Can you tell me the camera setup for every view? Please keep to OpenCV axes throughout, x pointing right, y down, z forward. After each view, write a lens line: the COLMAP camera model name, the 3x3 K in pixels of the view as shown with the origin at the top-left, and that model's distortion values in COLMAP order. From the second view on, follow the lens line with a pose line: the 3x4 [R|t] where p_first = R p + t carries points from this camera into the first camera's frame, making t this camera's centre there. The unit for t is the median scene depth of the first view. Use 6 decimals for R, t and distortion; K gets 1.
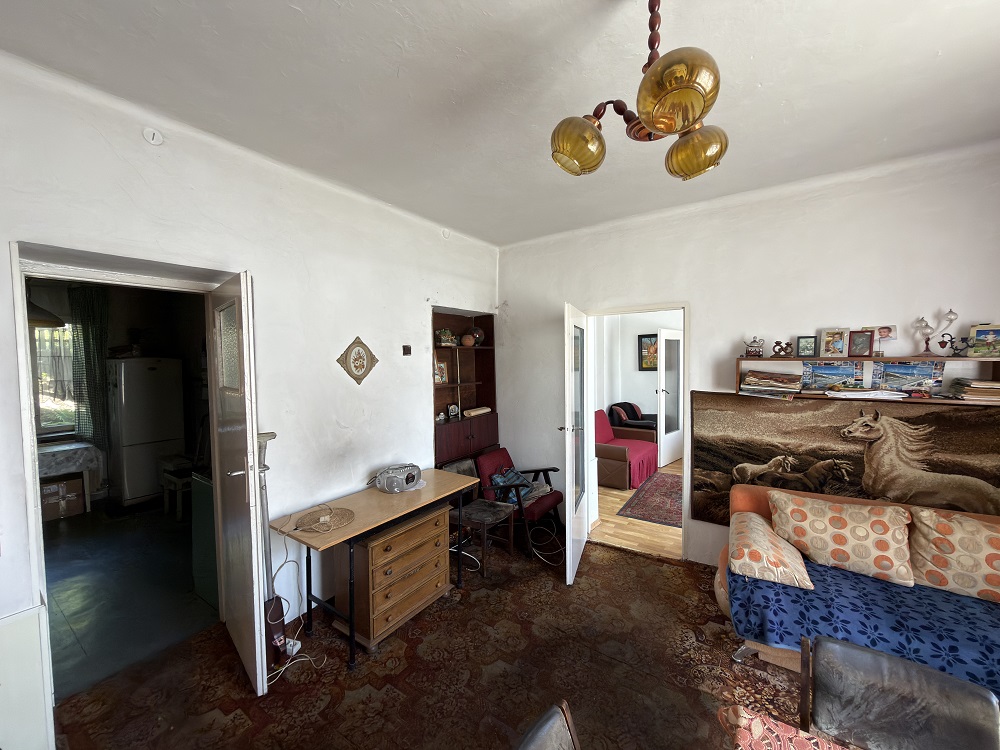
lens RADIAL K [[392.9, 0, 507.0], [0, 392.9, 376.3], [0, 0, 1]] dist [-0.002419, -0.000133]
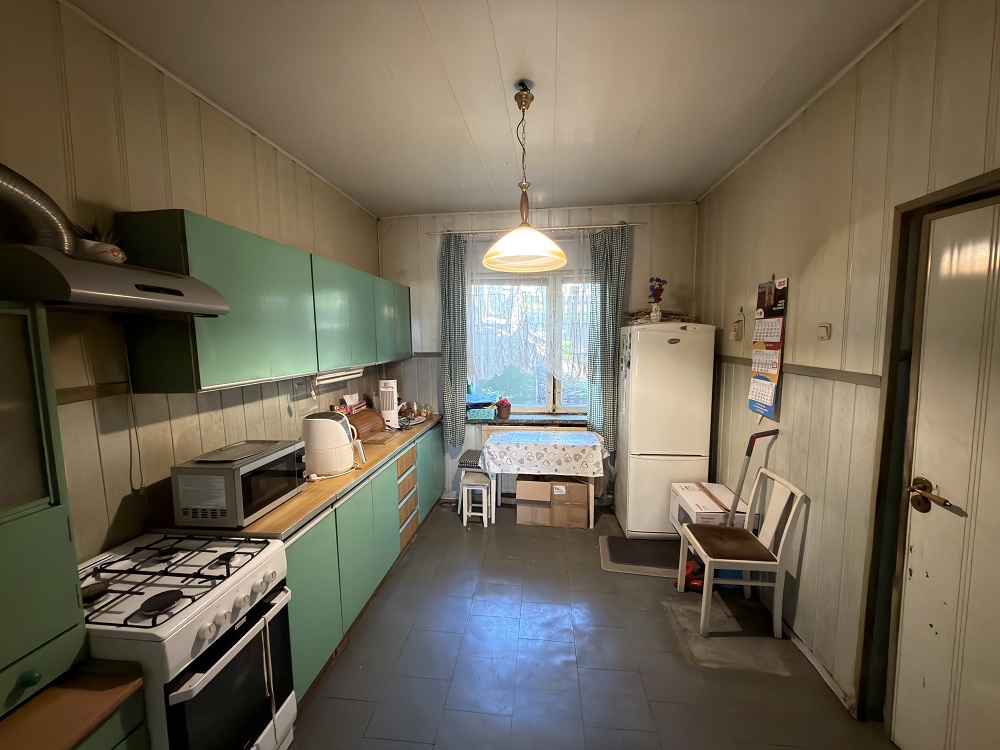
lens RADIAL K [[392.9, 0, 503.6], [0, 392.9, 375.5], [0, 0, 1]] dist [-0.002419, -0.000133]
pose [[0.481562, 0.099235, -0.870776, -0.492832], [-0.038556, 0.995006, 0.092070, -0.012282], [0.875563, -0.010763, 0.482983, 0.464635]]
